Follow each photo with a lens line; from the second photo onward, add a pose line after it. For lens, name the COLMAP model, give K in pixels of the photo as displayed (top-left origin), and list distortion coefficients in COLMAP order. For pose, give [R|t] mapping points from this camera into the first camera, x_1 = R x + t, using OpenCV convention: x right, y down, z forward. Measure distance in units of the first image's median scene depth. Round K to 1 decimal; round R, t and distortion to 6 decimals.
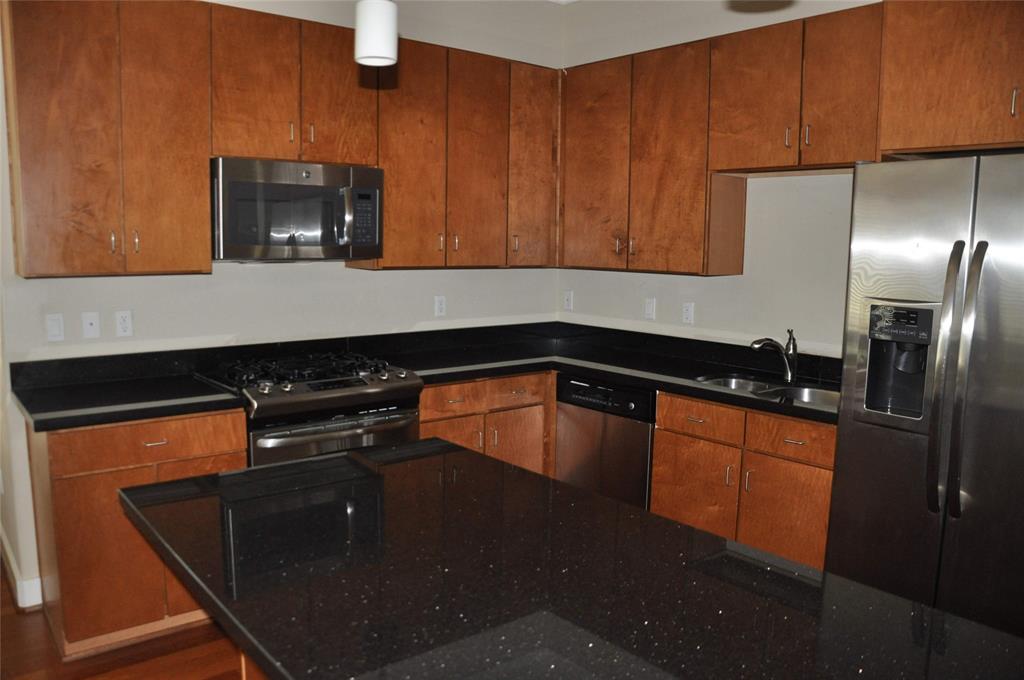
lens RADIAL K [[773.1, 0, 512.0], [0, 773.1, 340.0], [0, 0, 1]] dist [-0.162646, 0.097464]
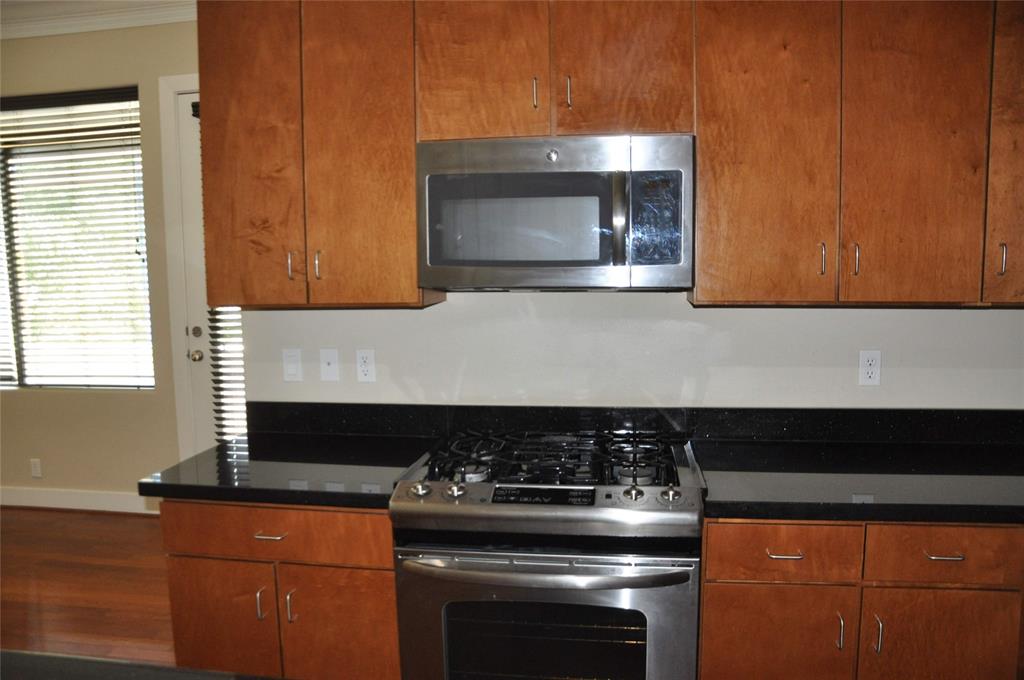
lens RADIAL K [[787.9, 0, 508.1], [0, 787.9, 351.5], [0, 0, 1]] dist [-0.222337, 0.191489]
pose [[0.665061, 0.064483, -0.744000, 0.217978], [-0.069989, 0.997262, 0.023870, -0.073131], [0.743502, 0.036197, 0.667754, 0.595031]]
